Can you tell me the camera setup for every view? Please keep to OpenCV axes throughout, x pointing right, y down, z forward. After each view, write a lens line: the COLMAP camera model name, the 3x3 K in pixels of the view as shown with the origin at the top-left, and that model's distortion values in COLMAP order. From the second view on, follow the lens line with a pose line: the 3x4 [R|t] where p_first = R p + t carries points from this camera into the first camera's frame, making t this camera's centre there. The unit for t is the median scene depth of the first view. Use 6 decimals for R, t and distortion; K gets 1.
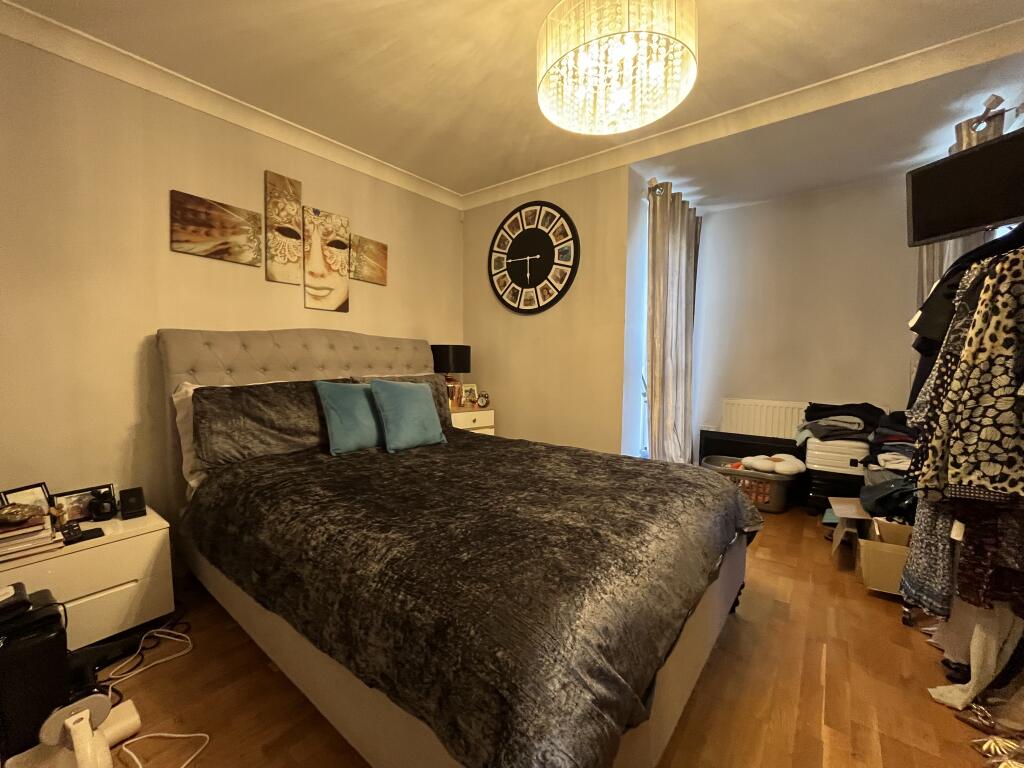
lens RADIAL K [[420.0, 0, 514.9], [0, 420.0, 384.3], [0, 0, 1]] dist [-0.000872, -0.000099]
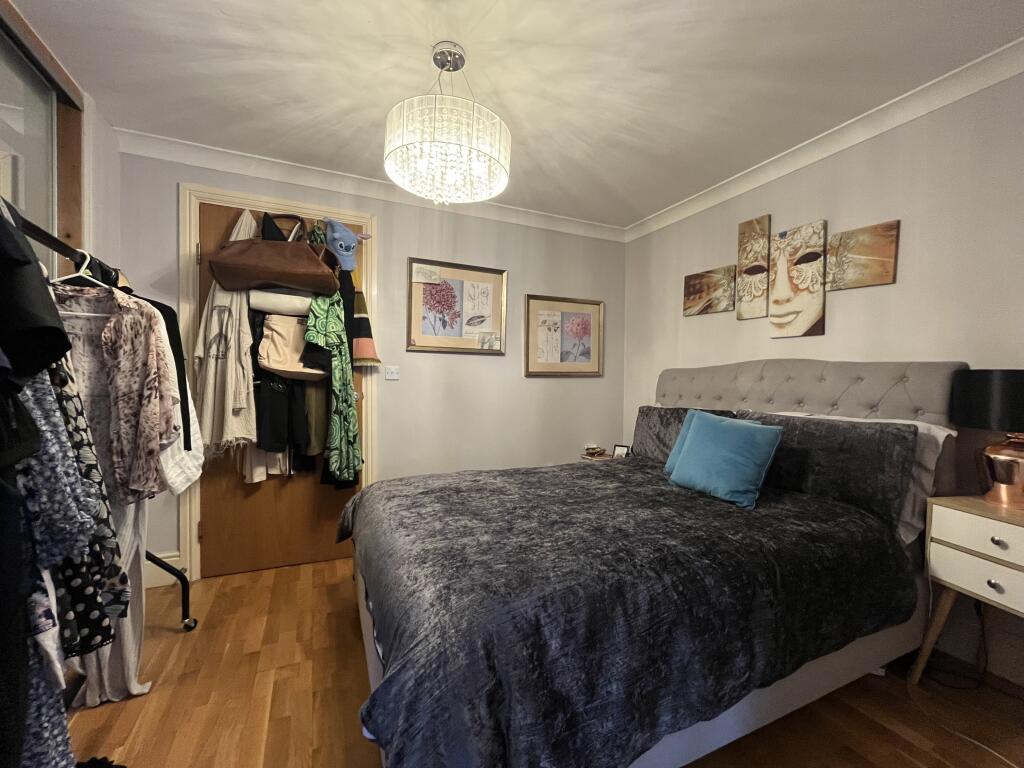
lens RADIAL K [[420.0, 0, 513.6], [0, 420.0, 383.9], [0, 0, 1]] dist [-0.000872, -0.000099]
pose [[-0.453367, 0.009305, -0.891275, 0.652705], [-0.062718, 0.997134, 0.042313, -0.081156], [0.889114, 0.075083, -0.451484, 0.928098]]
